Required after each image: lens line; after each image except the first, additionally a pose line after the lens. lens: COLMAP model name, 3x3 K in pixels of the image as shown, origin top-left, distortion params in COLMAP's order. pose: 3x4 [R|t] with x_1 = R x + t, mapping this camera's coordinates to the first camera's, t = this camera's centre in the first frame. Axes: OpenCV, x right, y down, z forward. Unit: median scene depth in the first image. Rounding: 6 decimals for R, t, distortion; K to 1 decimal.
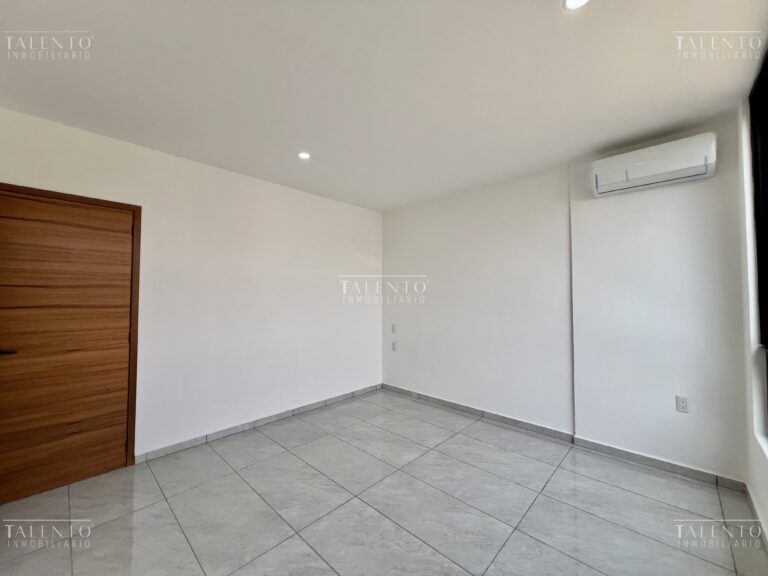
lens RADIAL K [[308.7, 0, 383.1], [0, 308.7, 286.4], [0, 0, 1]] dist [-0.003063, 0.000040]
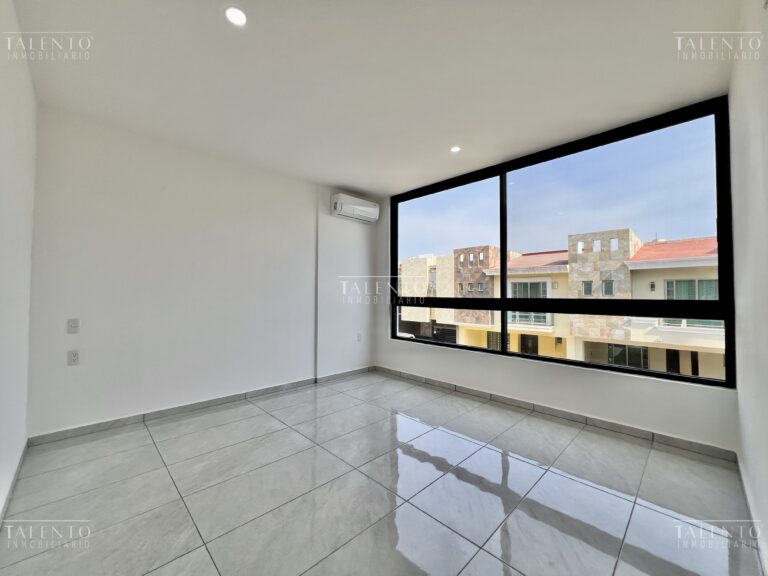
lens RADIAL K [[308.7, 0, 383.1], [0, 308.7, 286.4], [0, 0, 1]] dist [-0.003063, 0.000040]
pose [[0.035922, 0.024700, 0.999049, -0.785901], [-0.038547, 0.998985, -0.023312, 0.086915], [-0.998611, -0.037673, 0.036838, 0.652146]]
